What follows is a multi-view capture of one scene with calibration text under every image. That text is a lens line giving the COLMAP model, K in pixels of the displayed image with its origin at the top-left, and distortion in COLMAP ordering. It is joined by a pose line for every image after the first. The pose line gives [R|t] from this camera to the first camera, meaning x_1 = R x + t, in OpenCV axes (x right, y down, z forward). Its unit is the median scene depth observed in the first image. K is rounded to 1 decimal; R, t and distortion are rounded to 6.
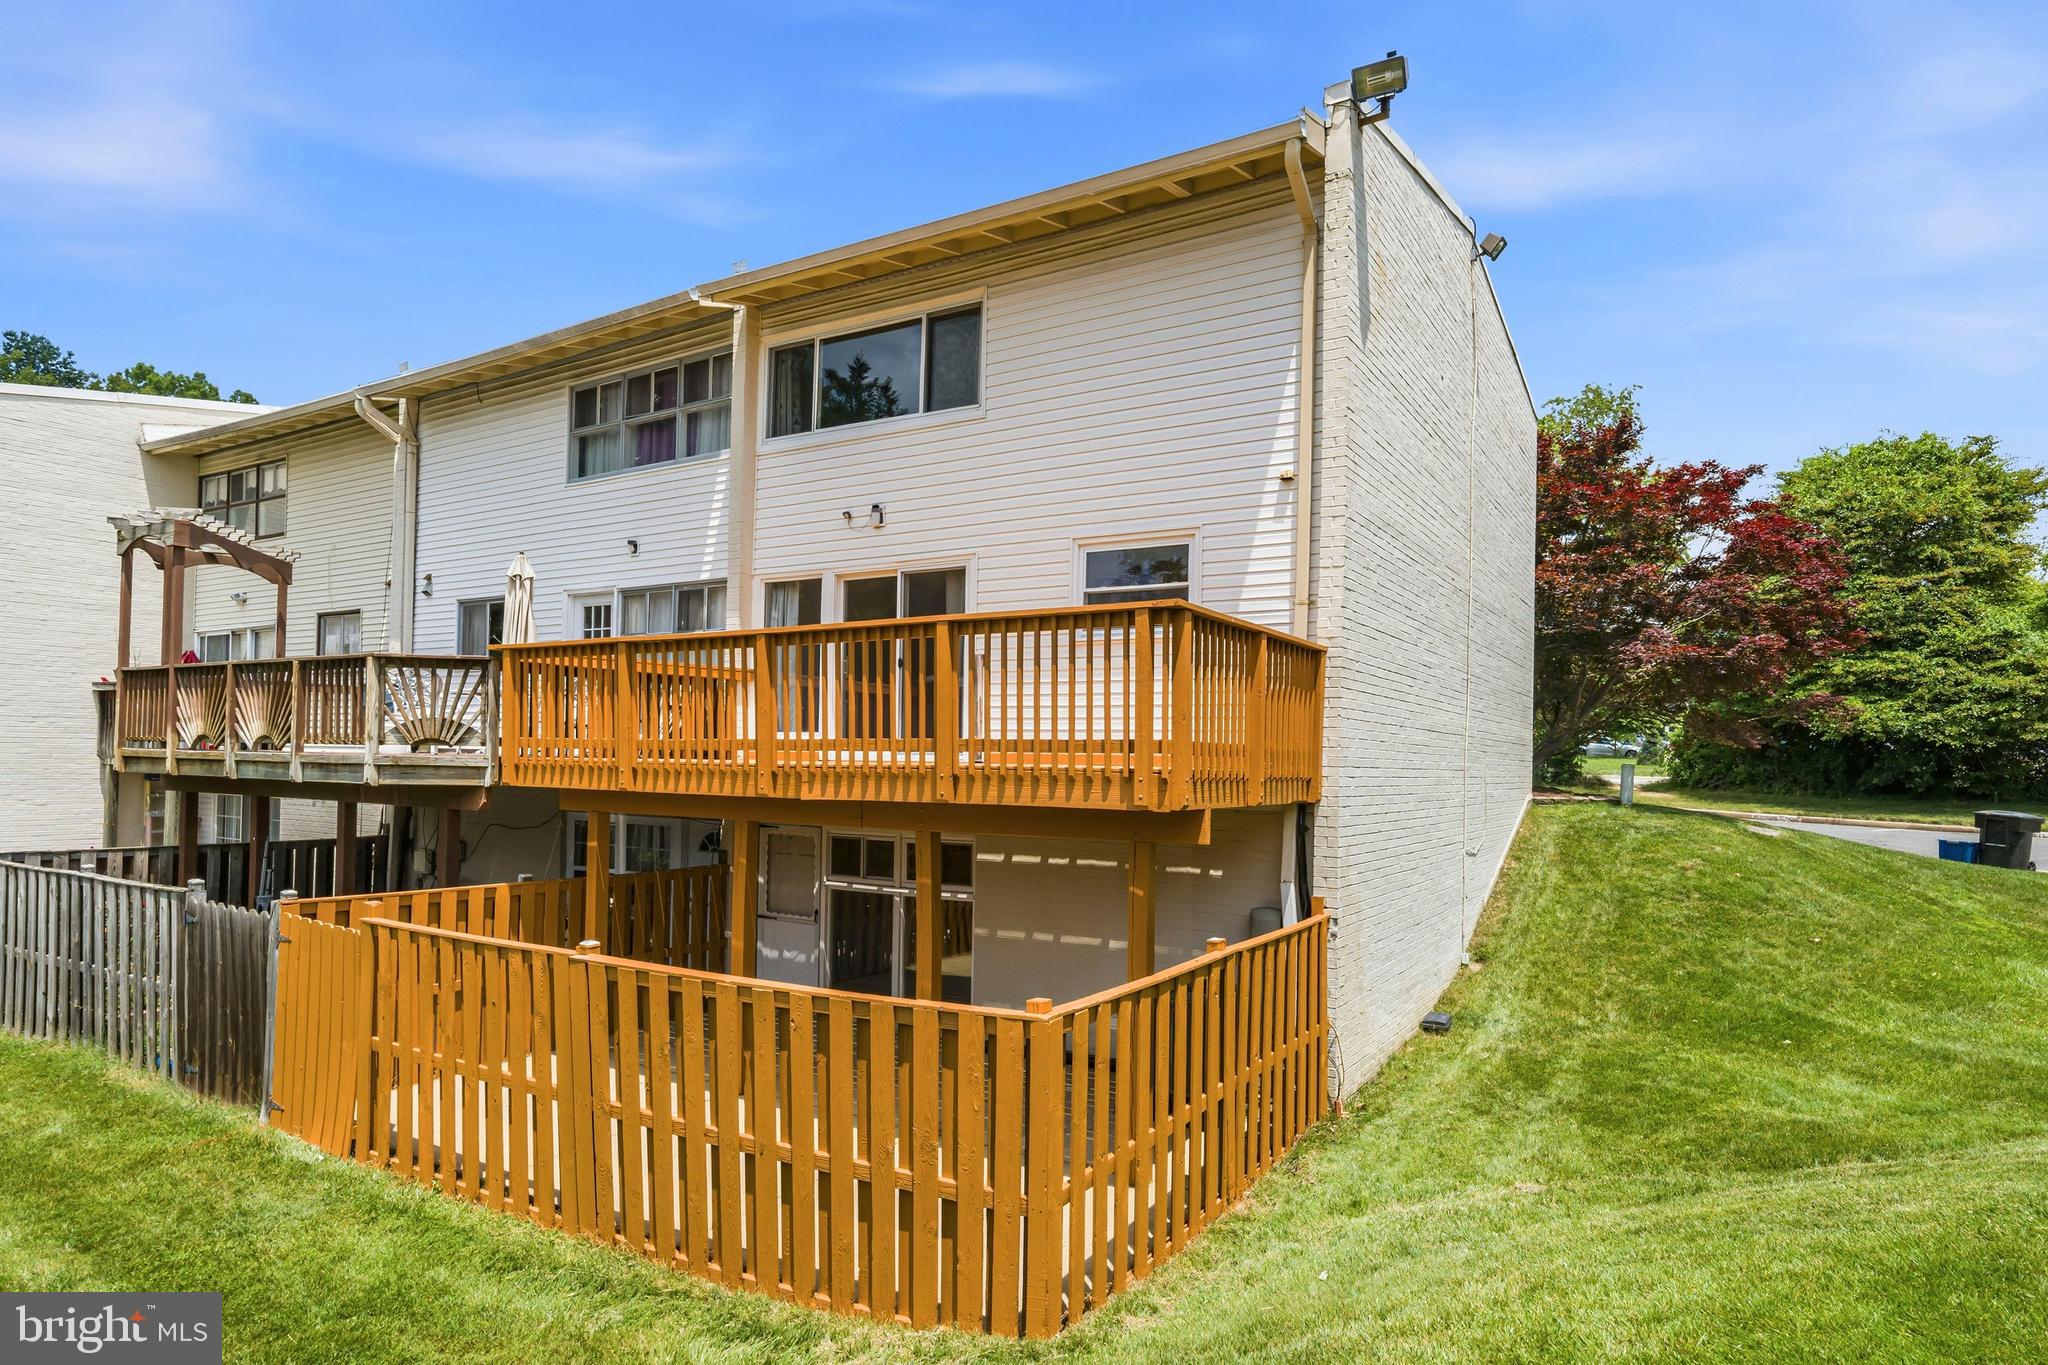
lens RADIAL K [[1103.7, 0, 1025.0], [0, 1103.7, 744.9], [0, 0, 1]] dist [-0.001984, -0.000145]
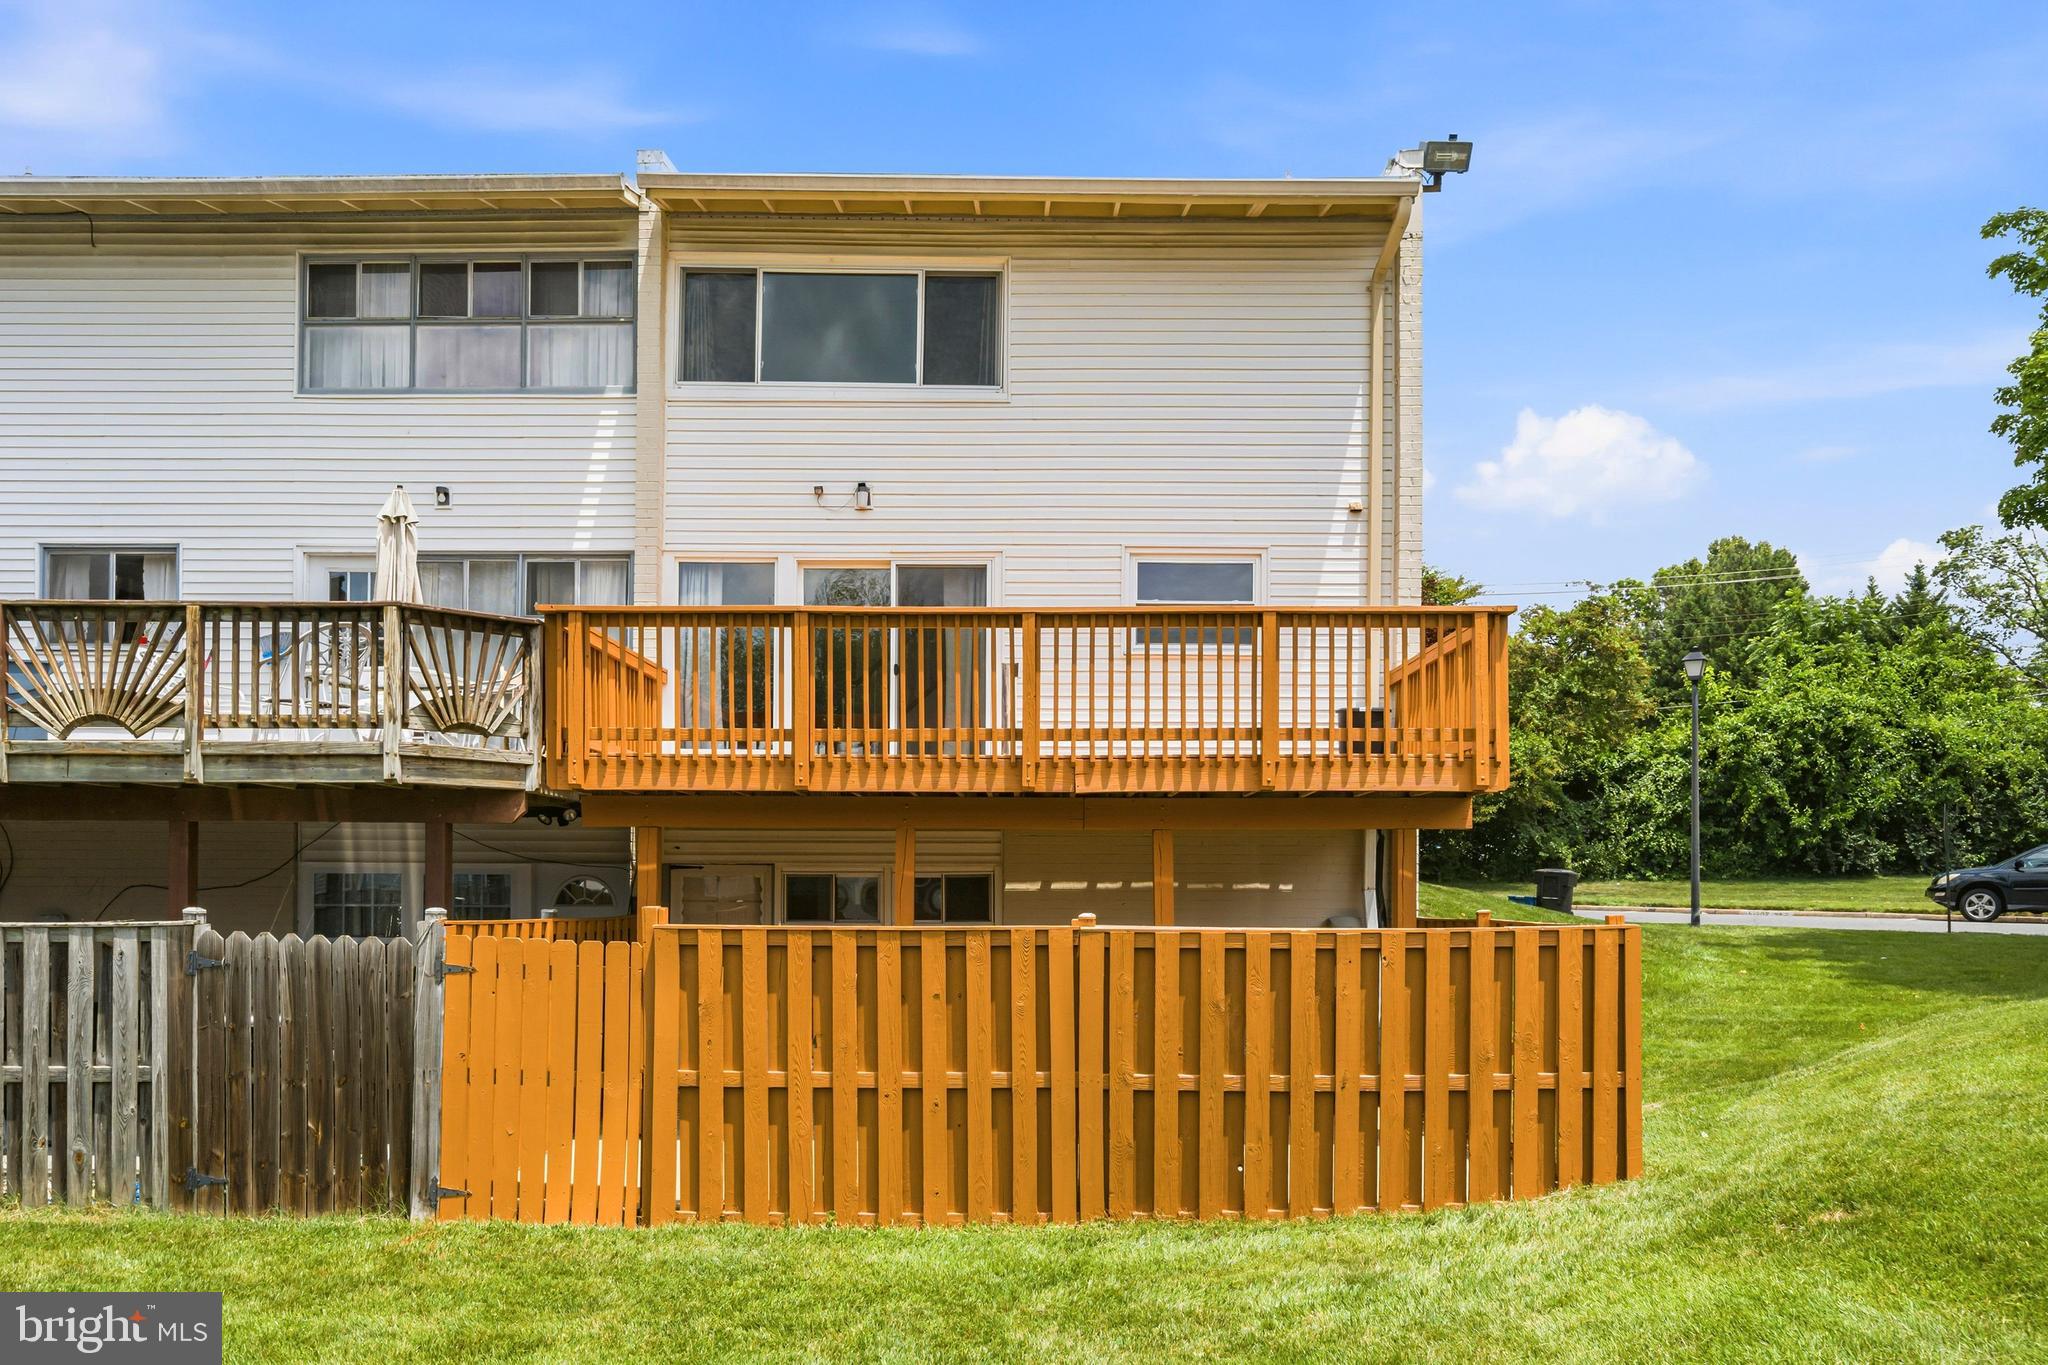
lens RADIAL K [[1419.8, 0, 1024.2], [0, 1419.8, 872.9], [0, 0, 1]] dist [-0.003146, -0.000484]
pose [[0.866277, -0.009123, 0.499480, -0.608119], [0.001835, 0.999885, 0.015080, 0.071763], [-0.499560, -0.012146, 0.866194, -0.019769]]
